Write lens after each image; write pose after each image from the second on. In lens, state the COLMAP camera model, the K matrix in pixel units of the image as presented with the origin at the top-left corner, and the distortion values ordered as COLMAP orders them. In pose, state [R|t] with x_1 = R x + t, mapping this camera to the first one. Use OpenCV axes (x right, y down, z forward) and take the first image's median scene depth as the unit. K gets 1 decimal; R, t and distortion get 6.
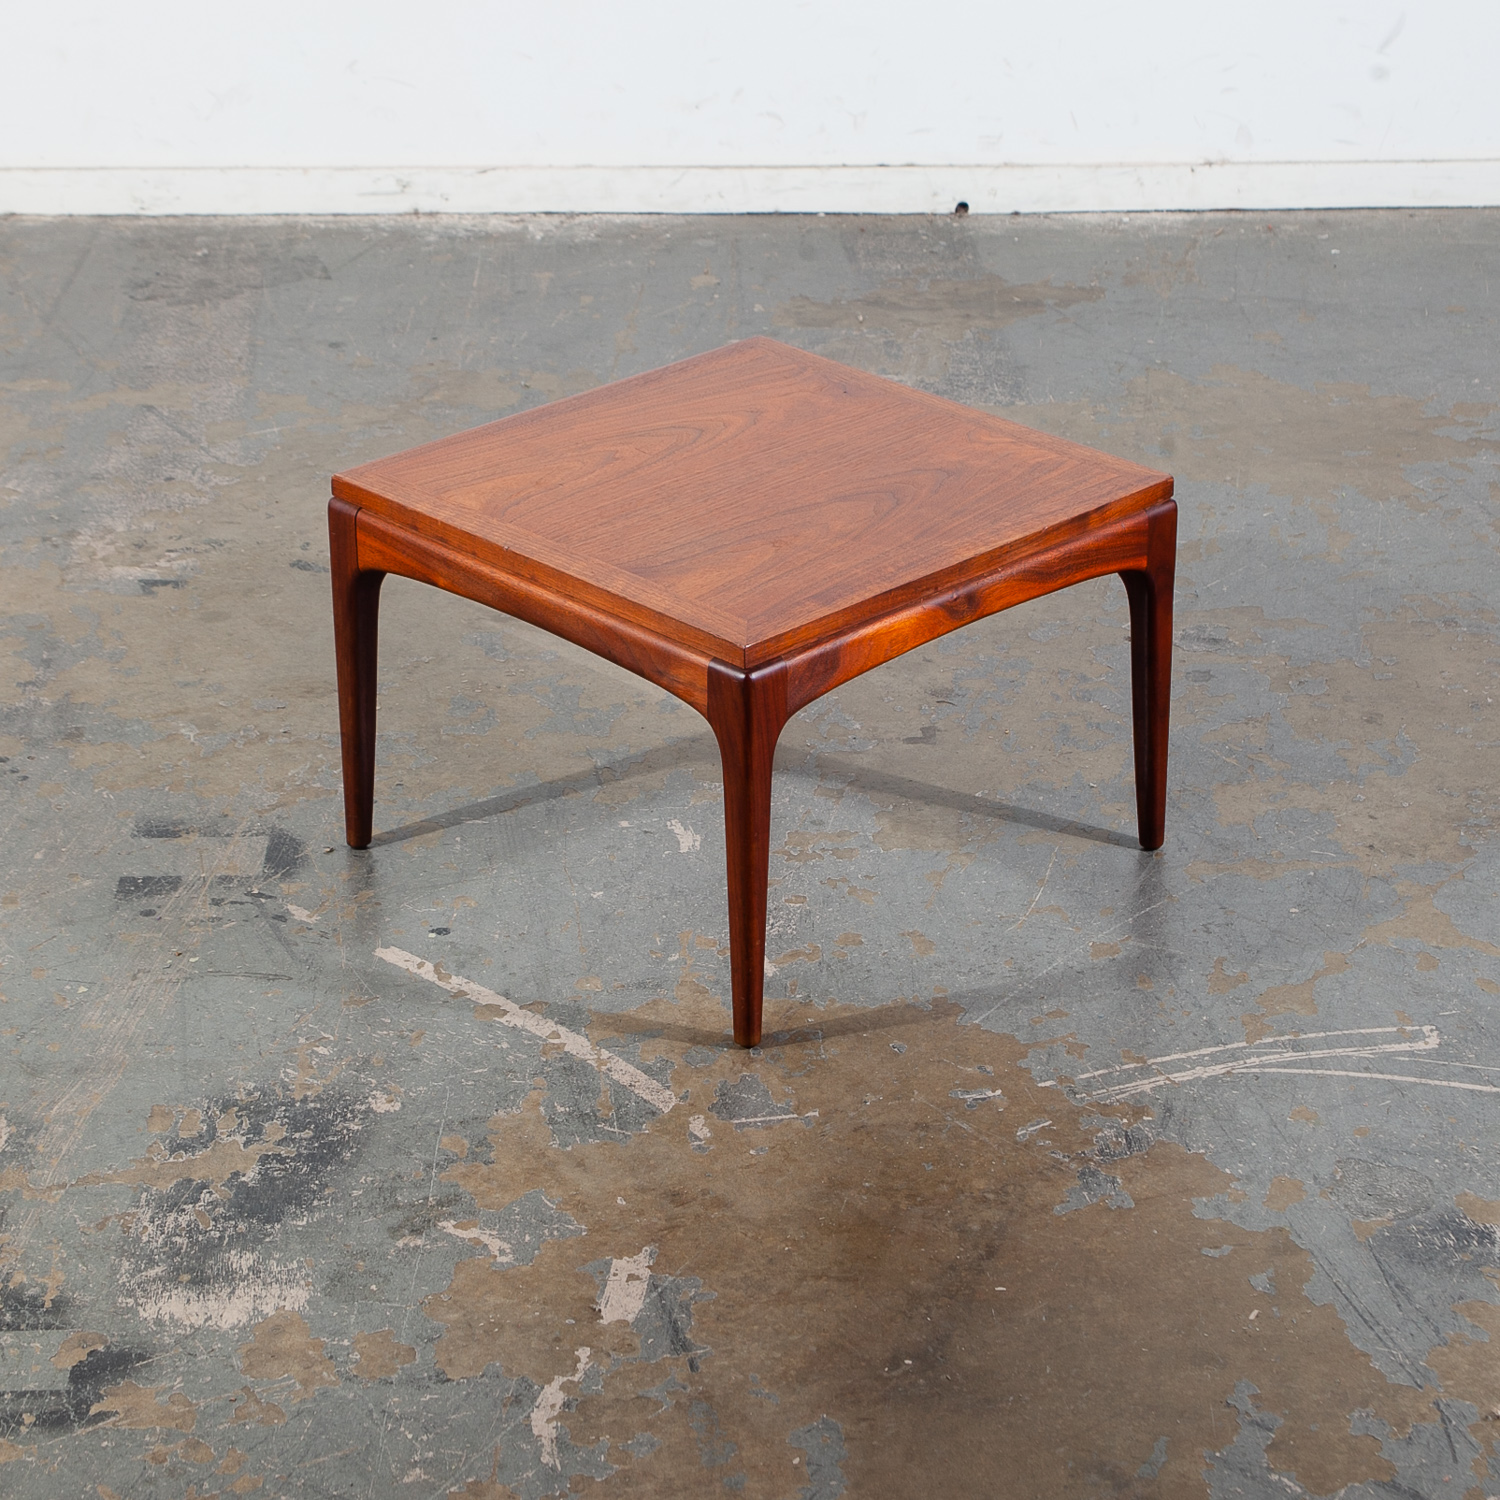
lens RADIAL K [[3807.0, 0, 732.5], [0, 3807.0, 692.4], [0, 0, 1]] dist [0.149801, 0.000000]
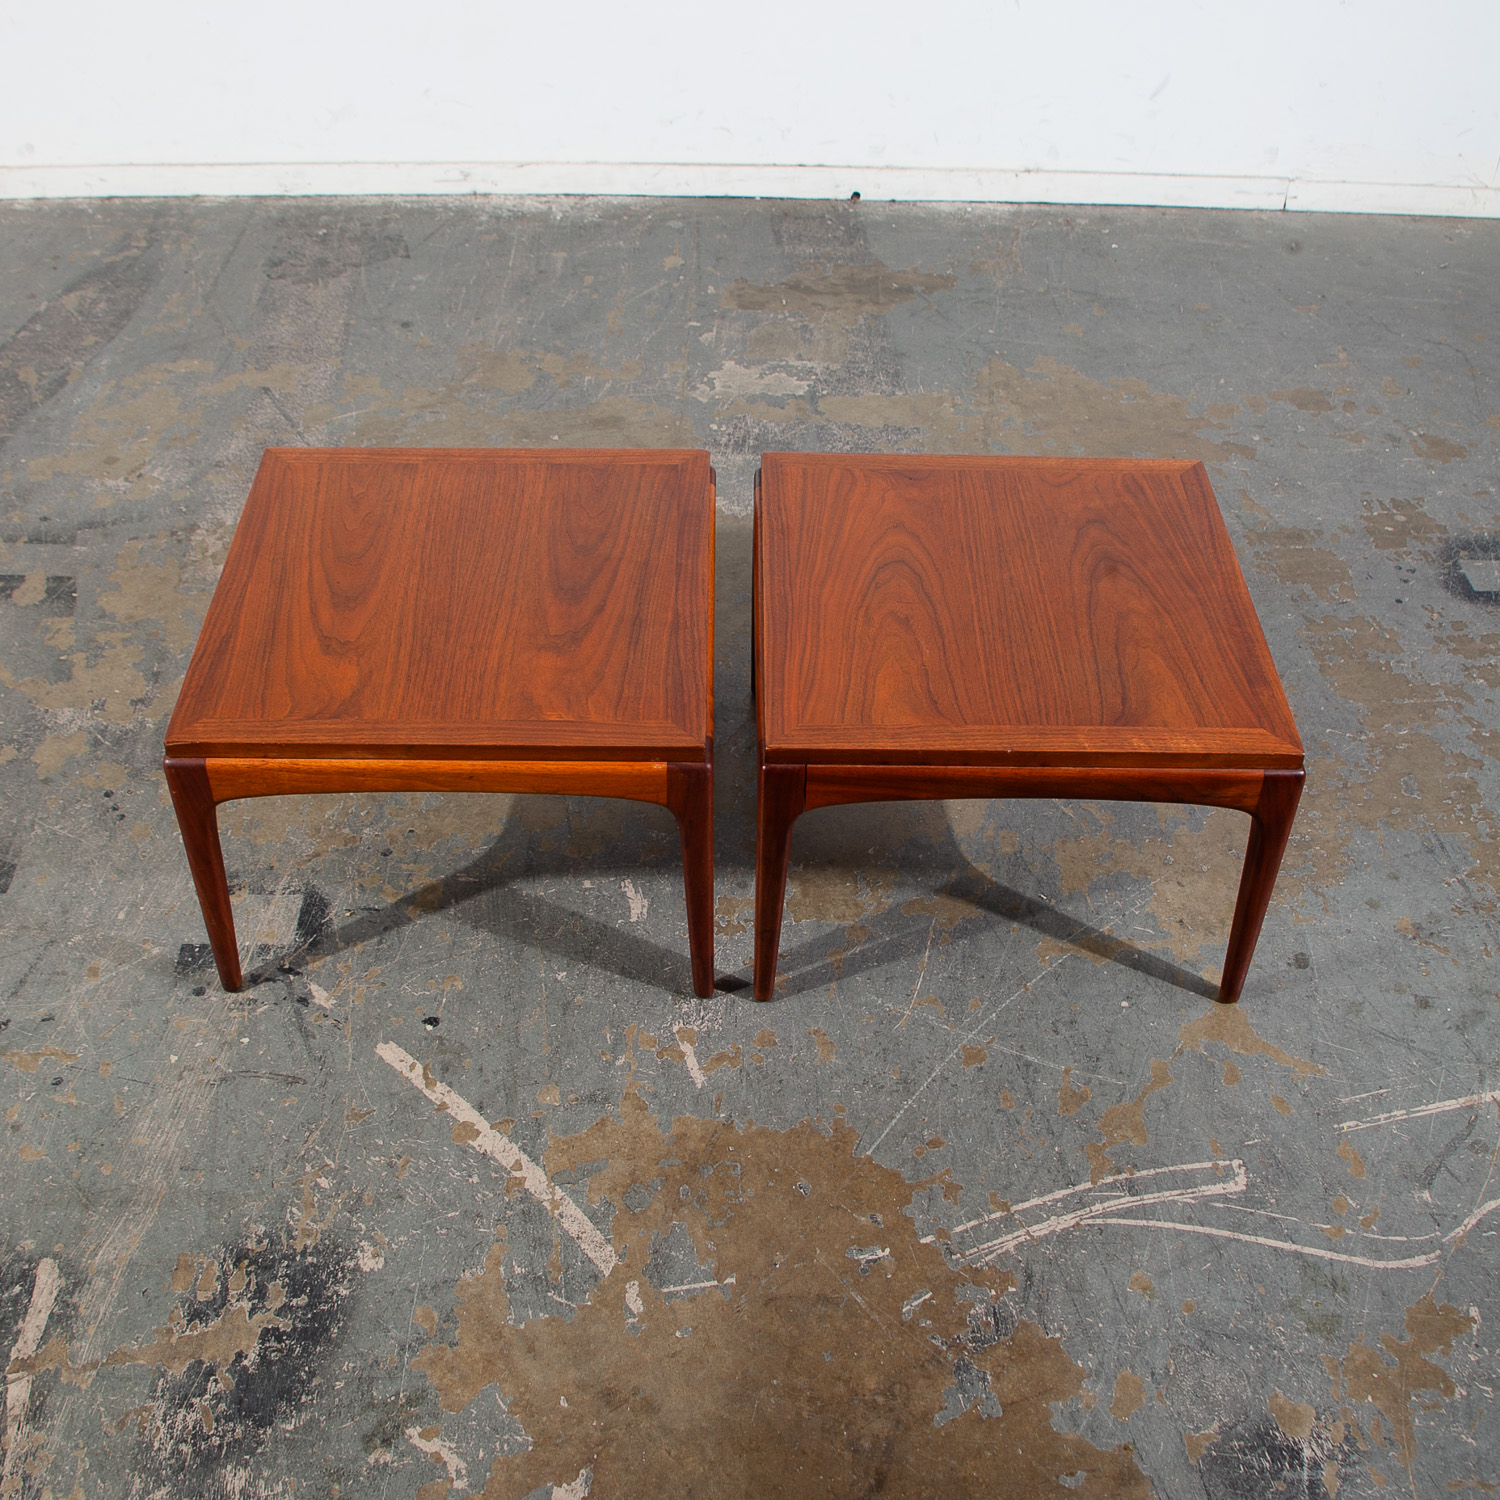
lens RADIAL K [[1786.4, 0, 739.0], [0, 1786.4, 773.1], [0, 0, 1]] dist [-0.109862, 0.000000]
pose [[0.999737, 0.012921, 0.018935, 0.010752], [-0.018013, 0.953678, 0.300291, -0.195002], [-0.014178, -0.300553, 0.953660, 0.500492]]
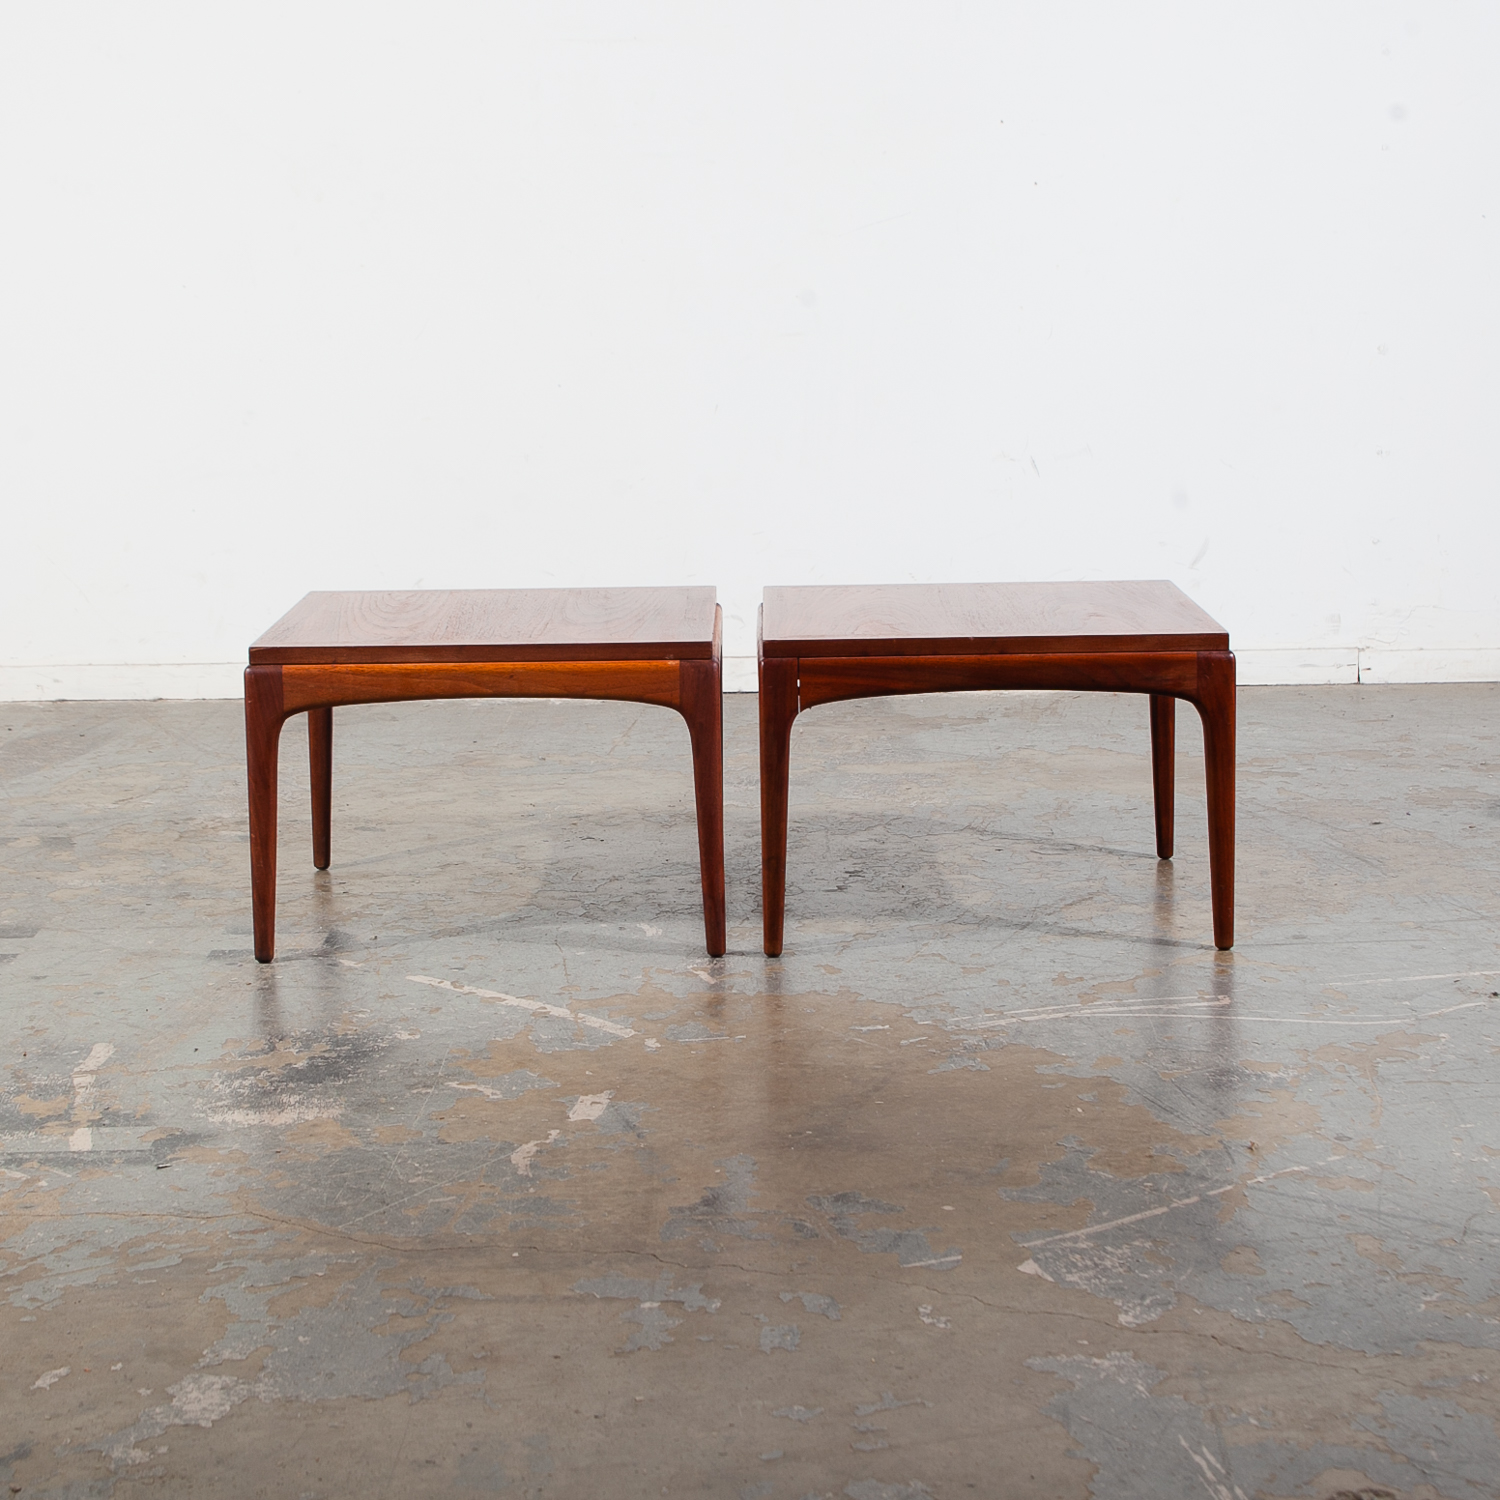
lens RADIAL K [[3044.4, 0, 733.7], [0, 3044.4, 750.5], [0, 0, 1]] dist [0.025160, 0.000000]
pose [[0.999958, -0.008158, -0.004180, 0.022417], [0.006817, 0.966669, -0.255940, 0.266473], [0.006129, 0.255900, 0.966684, -0.010937]]
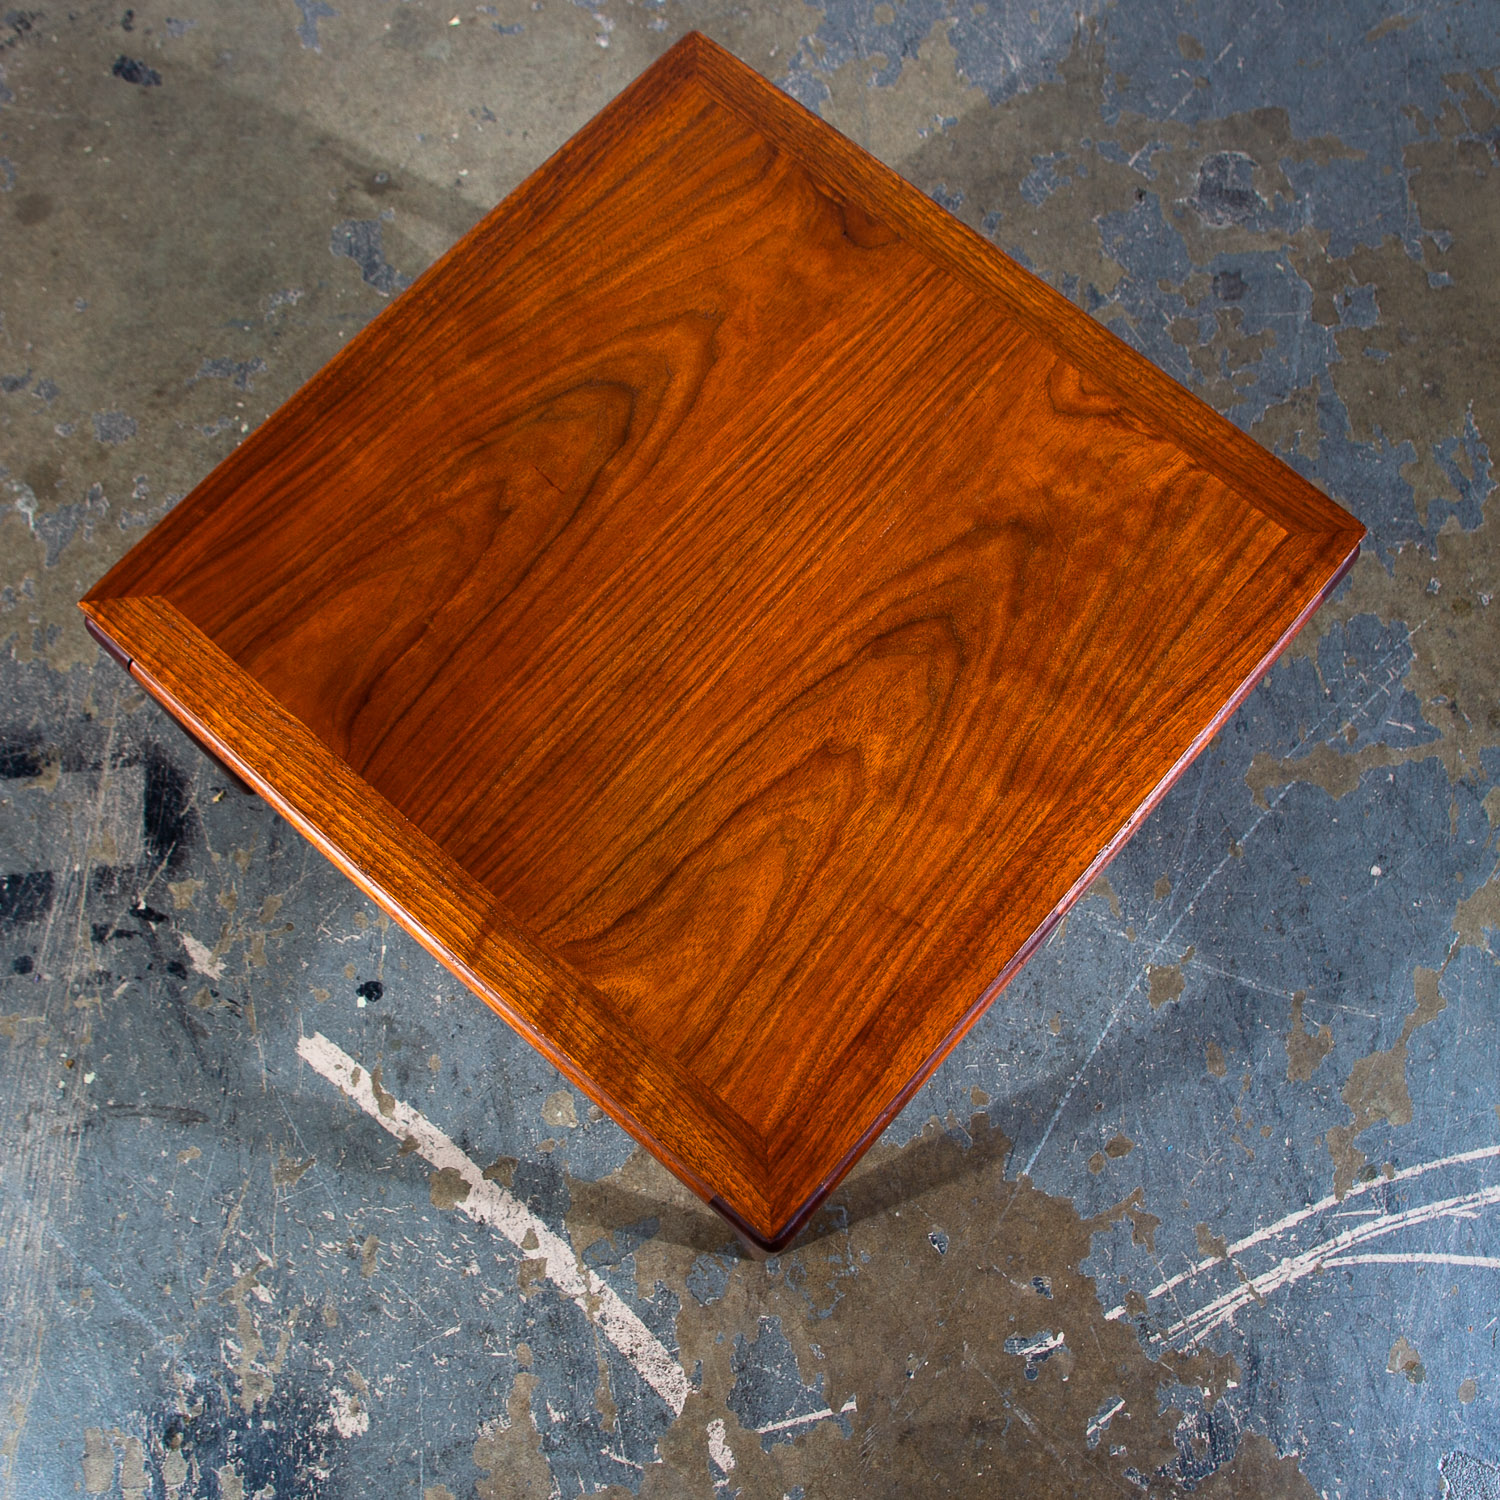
lens RADIAL K [[1786.4, 0, 746.7], [0, 1786.4, 789.3], [0, 0, 1]] dist [-0.109862, 0.000000]
pose [[0.996695, -0.074936, 0.031355, -0.003876], [0.026040, 0.660366, 0.750492, -0.266651], [-0.076945, -0.747196, 0.660135, 0.805857]]
